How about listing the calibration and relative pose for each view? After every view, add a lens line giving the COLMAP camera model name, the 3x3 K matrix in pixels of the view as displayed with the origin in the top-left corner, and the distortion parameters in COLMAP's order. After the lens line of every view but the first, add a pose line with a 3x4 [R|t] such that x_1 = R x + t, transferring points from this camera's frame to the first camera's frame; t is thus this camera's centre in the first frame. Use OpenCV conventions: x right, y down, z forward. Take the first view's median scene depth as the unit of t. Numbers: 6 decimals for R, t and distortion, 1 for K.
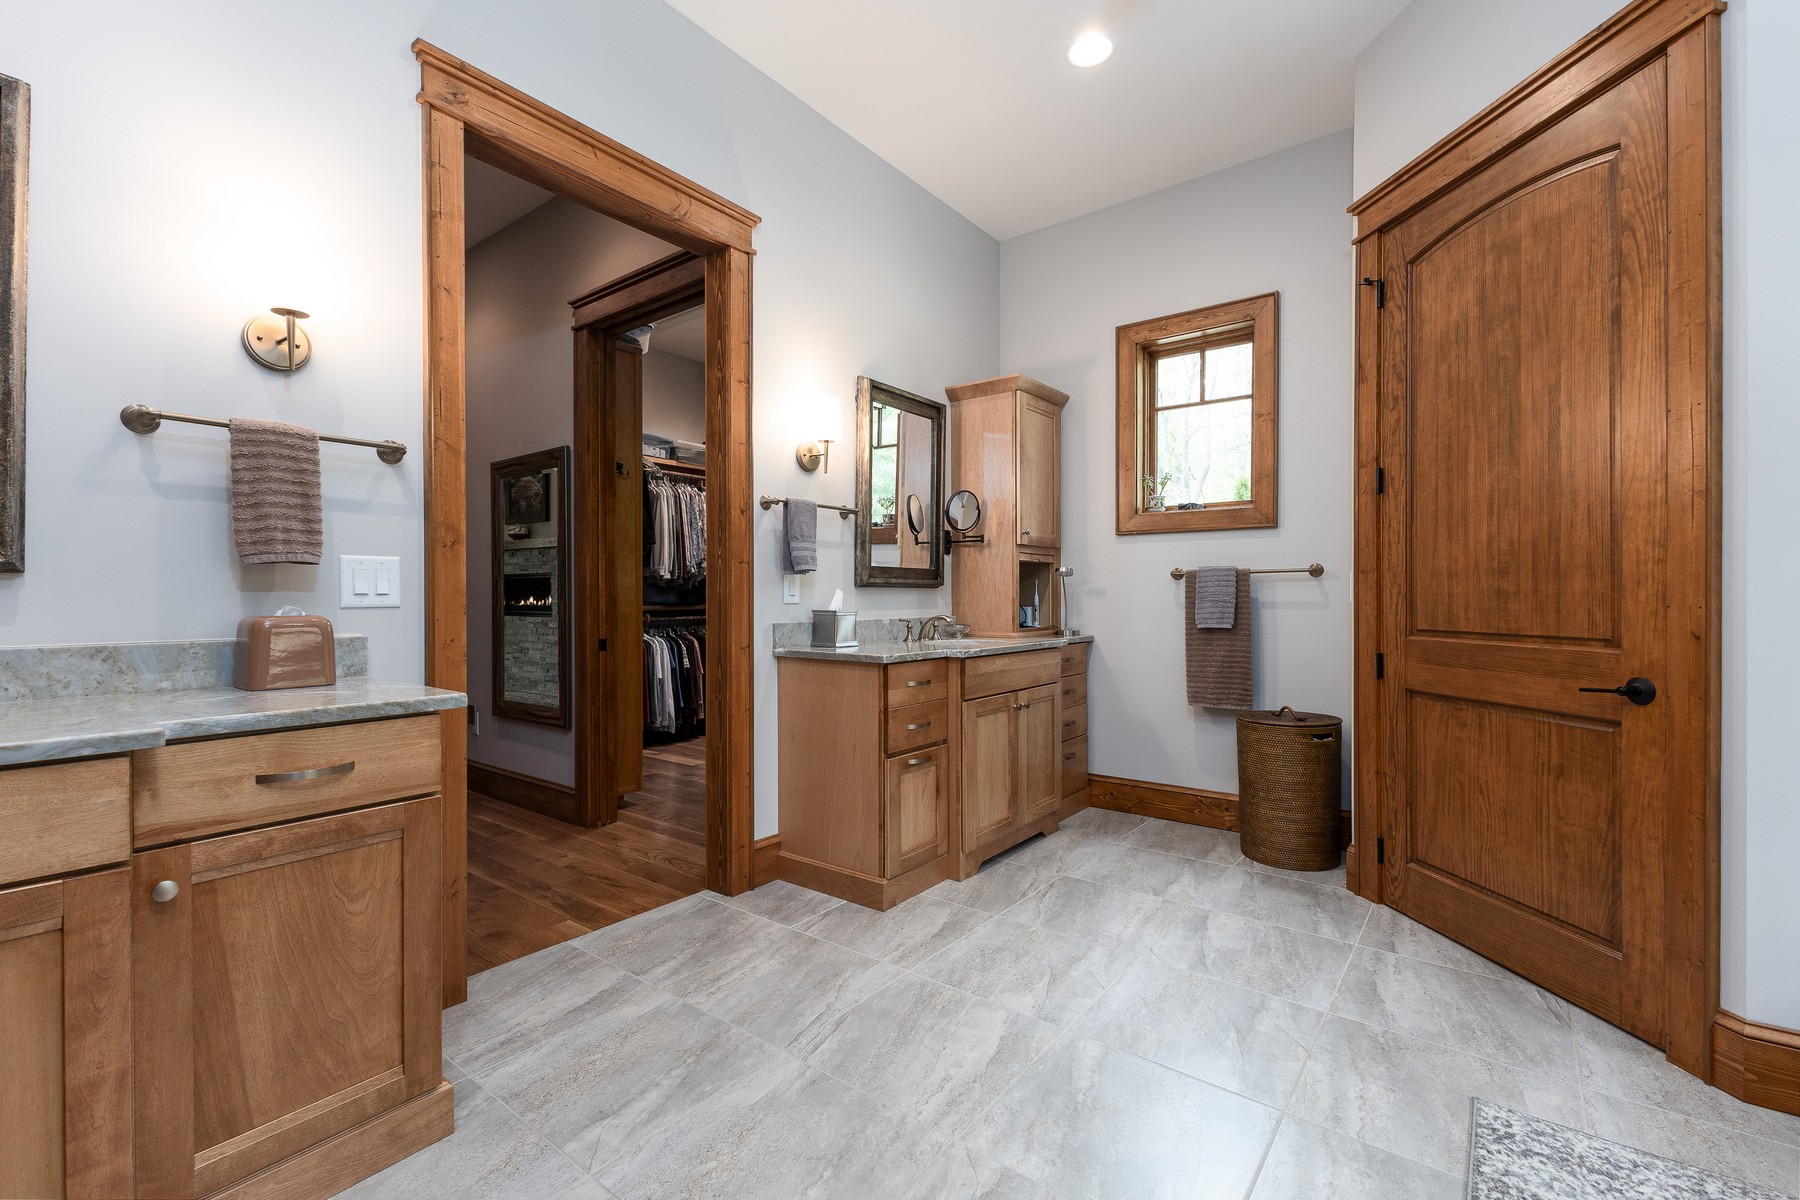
lens RADIAL K [[777.8, 0, 902.2], [0, 777.8, 594.3], [0, 0, 1]] dist [0.007847, -0.000031]
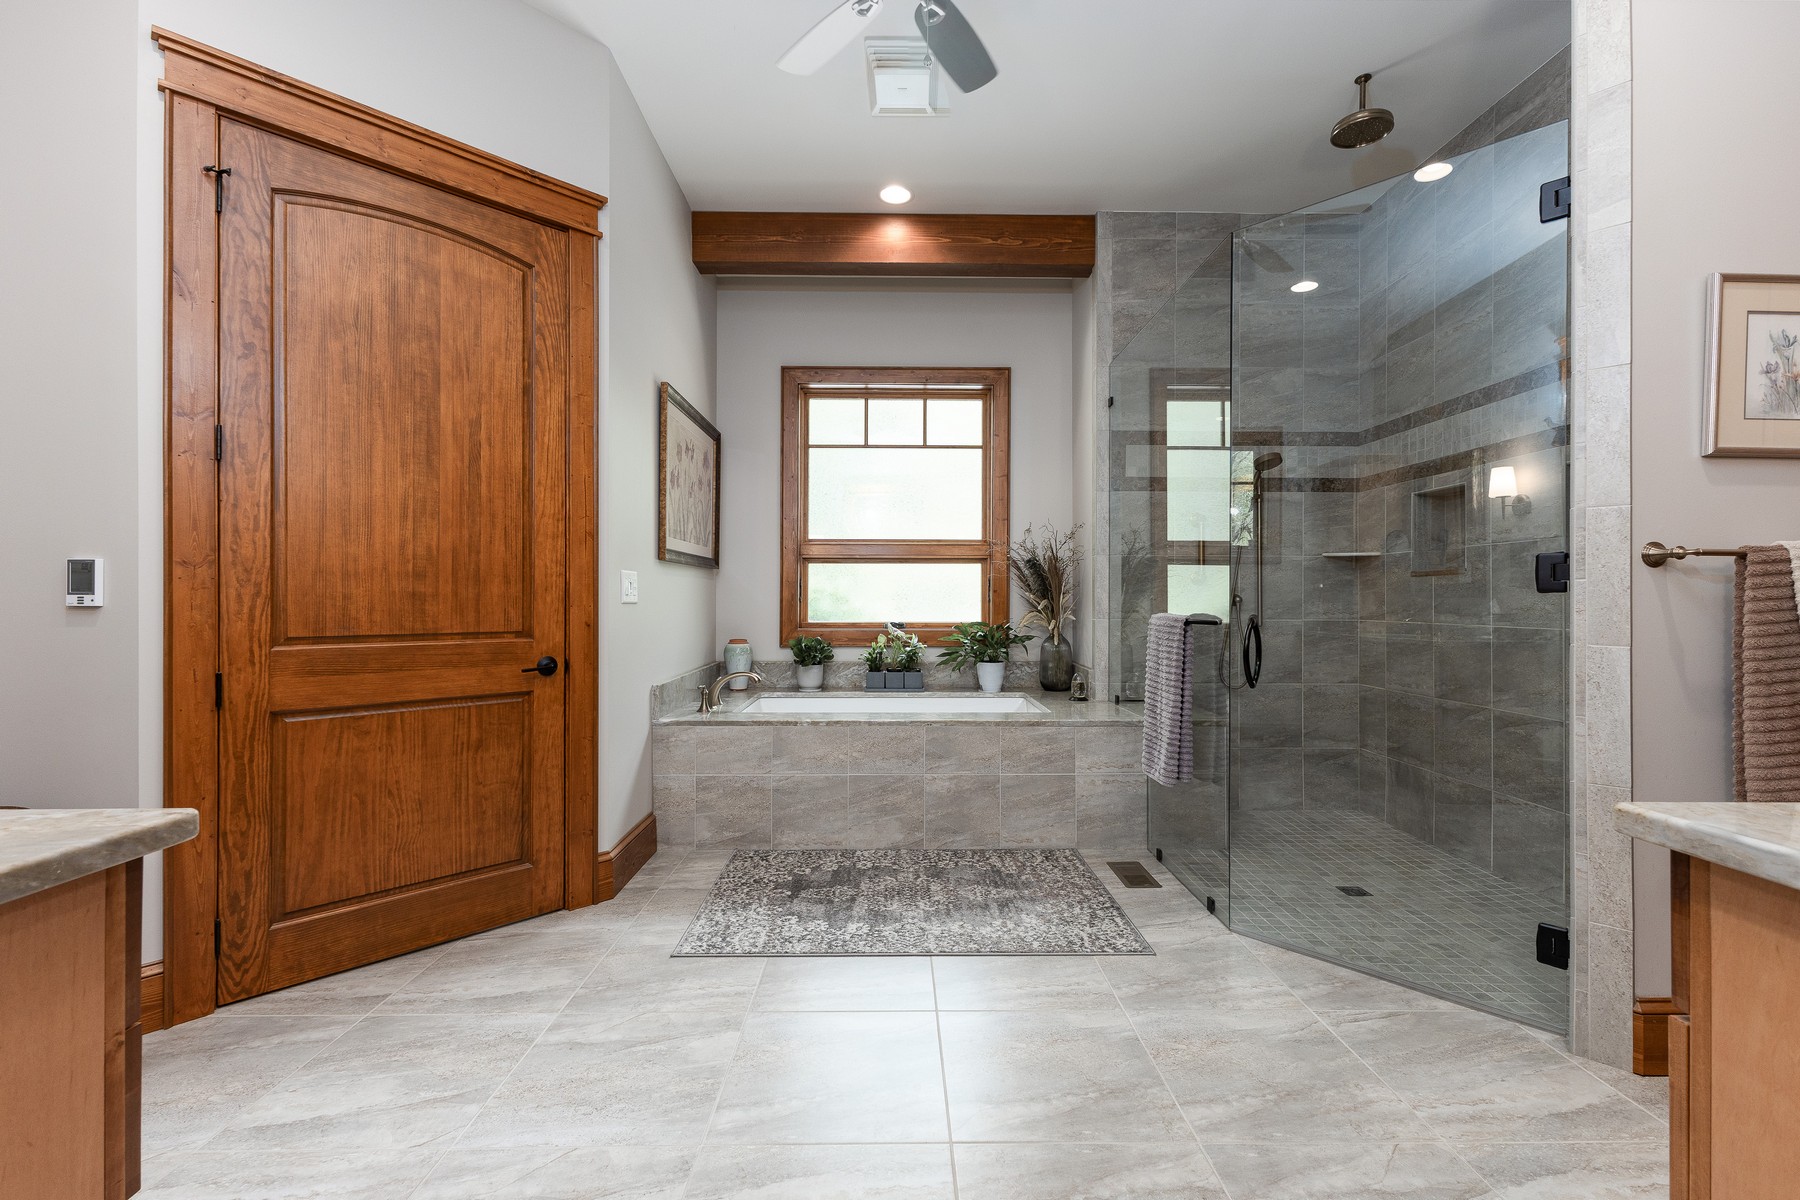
lens RADIAL K [[777.8, 0, 902.2], [0, 777.8, 594.3], [0, 0, 1]] dist [0.007847, -0.000031]
pose [[-0.627402, 0.006819, 0.778666, -0.483664], [-0.004074, 0.999919, -0.012039, 0.007236], [-0.778685, -0.010726, -0.627324, 1.209283]]
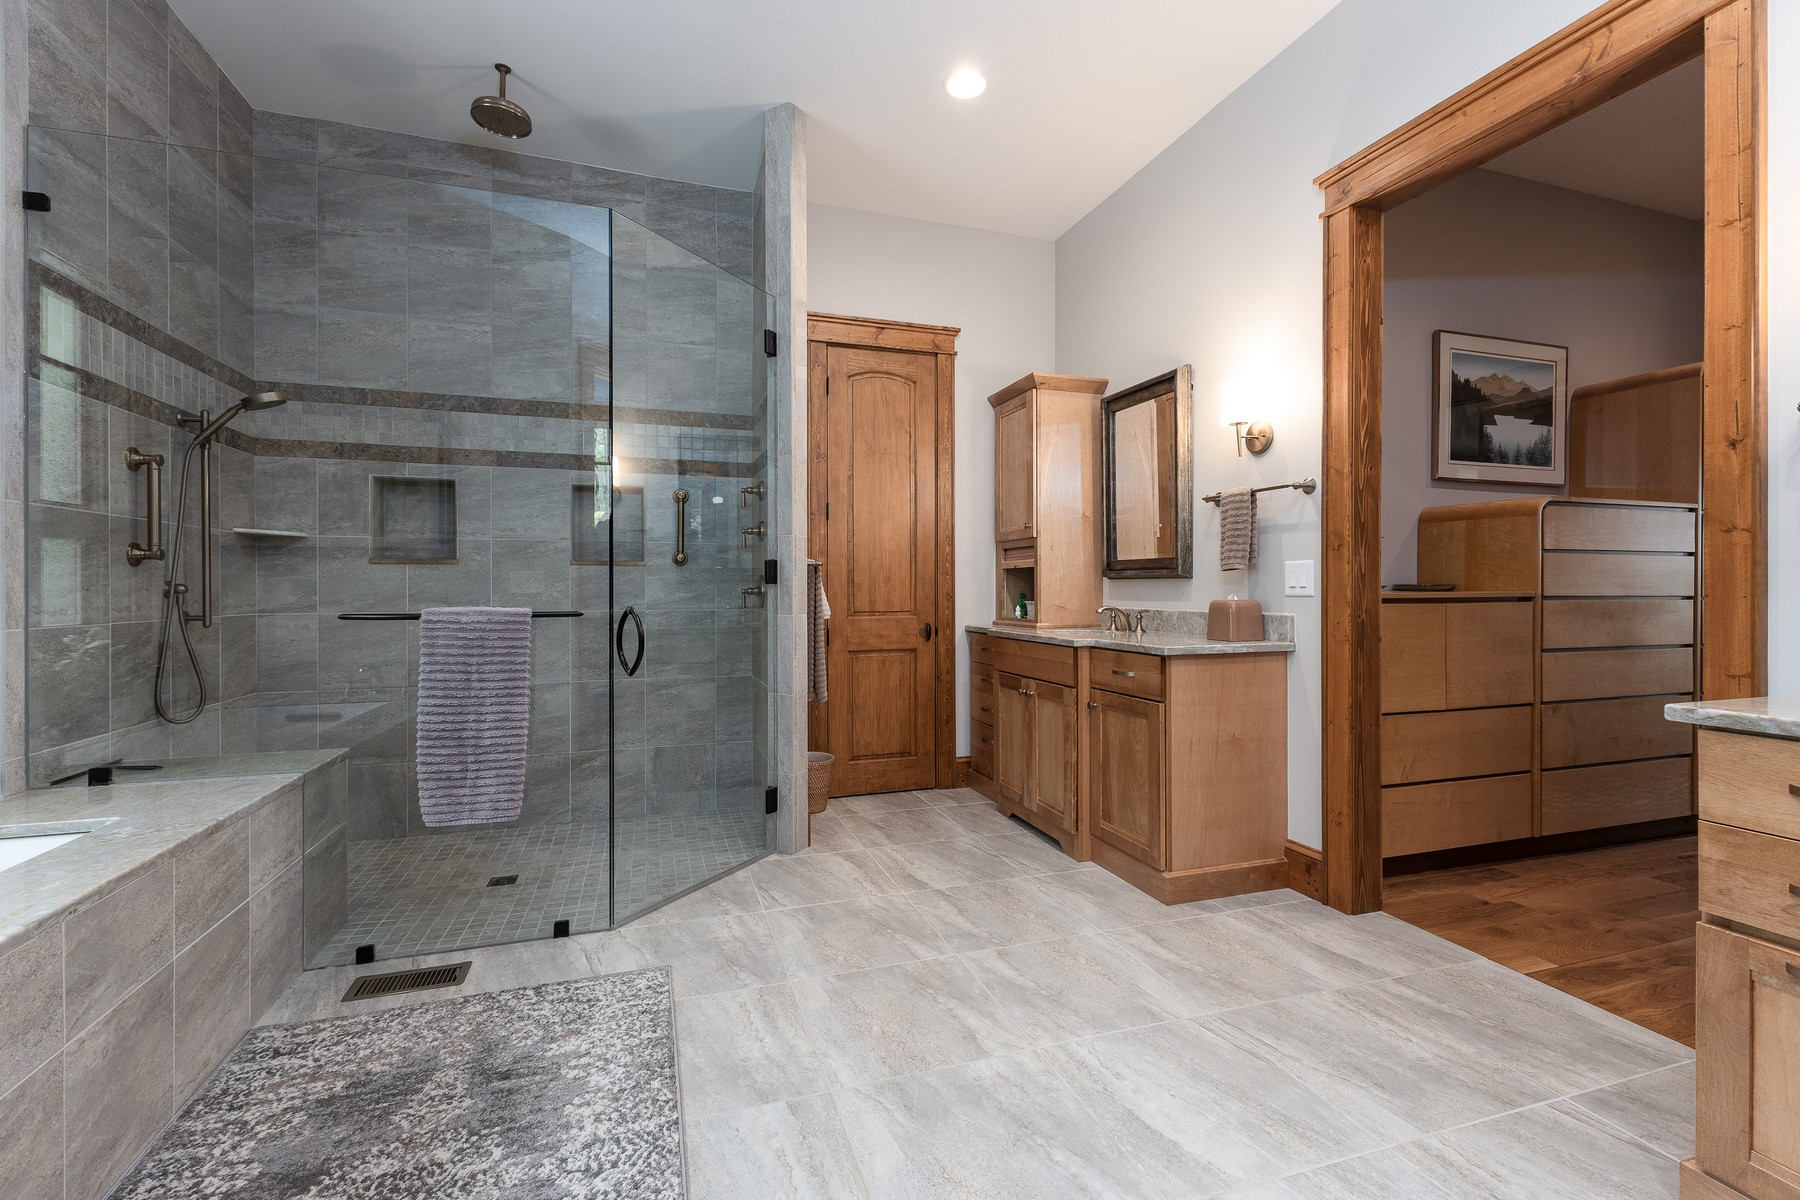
lens RADIAL K [[774.8, 0, 909.5], [0, 774.8, 589.2], [0, 0, 1]] dist [0.009385, -0.000138]
pose [[-0.547088, 0.004707, -0.837062, 0.837444], [0.004171, 0.999987, 0.002897, -0.004001], [0.837065, -0.001907, -0.547101, 1.071229]]
